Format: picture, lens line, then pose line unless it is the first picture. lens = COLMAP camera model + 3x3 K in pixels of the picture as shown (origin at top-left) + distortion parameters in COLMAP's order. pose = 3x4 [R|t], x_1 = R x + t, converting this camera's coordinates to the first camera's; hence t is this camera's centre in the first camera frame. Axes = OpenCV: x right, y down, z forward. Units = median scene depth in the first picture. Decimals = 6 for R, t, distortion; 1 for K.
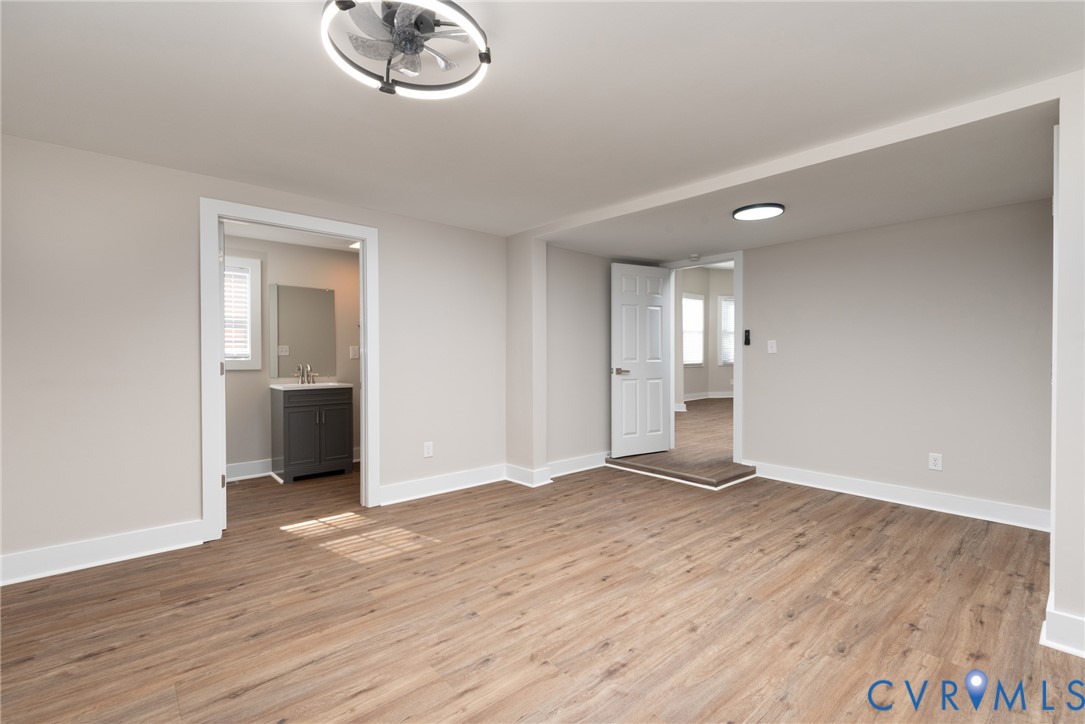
lens RADIAL K [[467.6, 0, 542.5], [0, 467.6, 362.0], [0, 0, 1]] dist [0.002543, 0.000265]
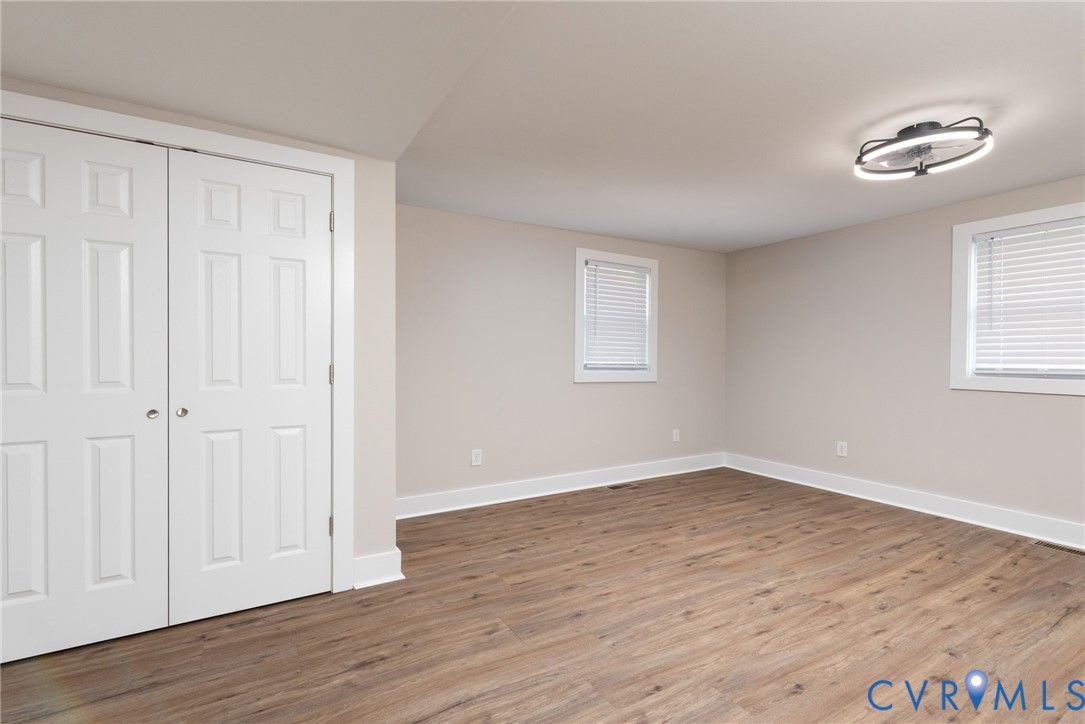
lens RADIAL K [[467.6, 0, 542.5], [0, 467.6, 362.0], [0, 0, 1]] dist [0.002543, 0.000265]
pose [[-0.976605, -0.007276, 0.214916, 0.397490], [-0.004544, 0.999902, 0.013207, 0.000669], [-0.214991, 0.011922, -0.976543, 1.973723]]
